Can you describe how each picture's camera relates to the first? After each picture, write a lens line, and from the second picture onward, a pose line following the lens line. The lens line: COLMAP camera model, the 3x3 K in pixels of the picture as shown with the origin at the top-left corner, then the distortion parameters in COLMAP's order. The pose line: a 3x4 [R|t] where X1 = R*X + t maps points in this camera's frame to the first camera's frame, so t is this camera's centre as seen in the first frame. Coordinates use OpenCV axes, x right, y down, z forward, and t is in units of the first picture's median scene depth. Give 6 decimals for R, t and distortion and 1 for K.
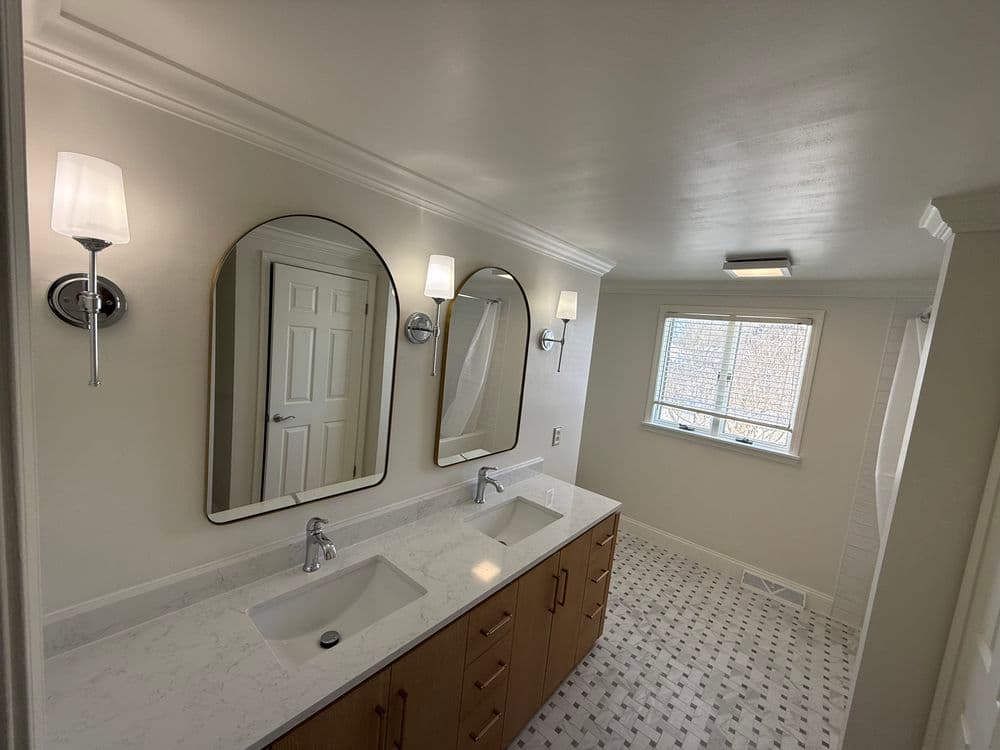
lens RADIAL K [[398.1, 0, 500.0], [0, 398.1, 375.0], [0, 0, 1]] dist [0.006916, 0.000071]
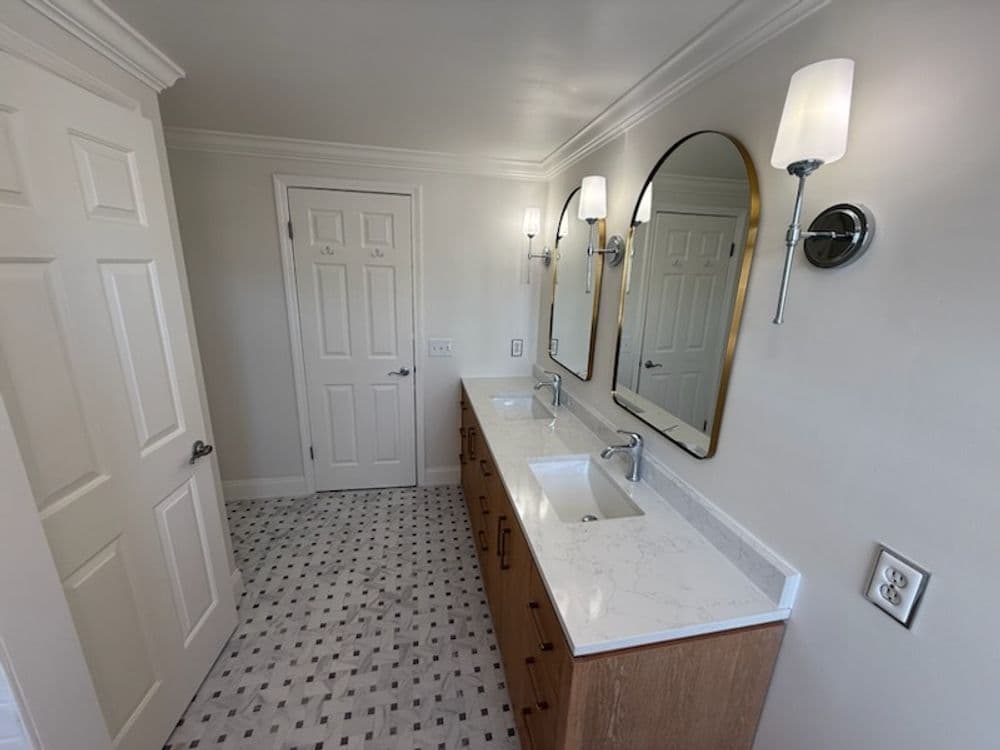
lens RADIAL K [[398.1, 0, 500.0], [0, 398.1, 375.0], [0, 0, 1]] dist [0.006916, 0.000071]
pose [[-0.618599, 0.079074, -0.781718, 0.792104], [-0.185247, 0.952196, 0.242911, -0.005092], [0.763556, 0.295076, -0.574379, 1.374707]]
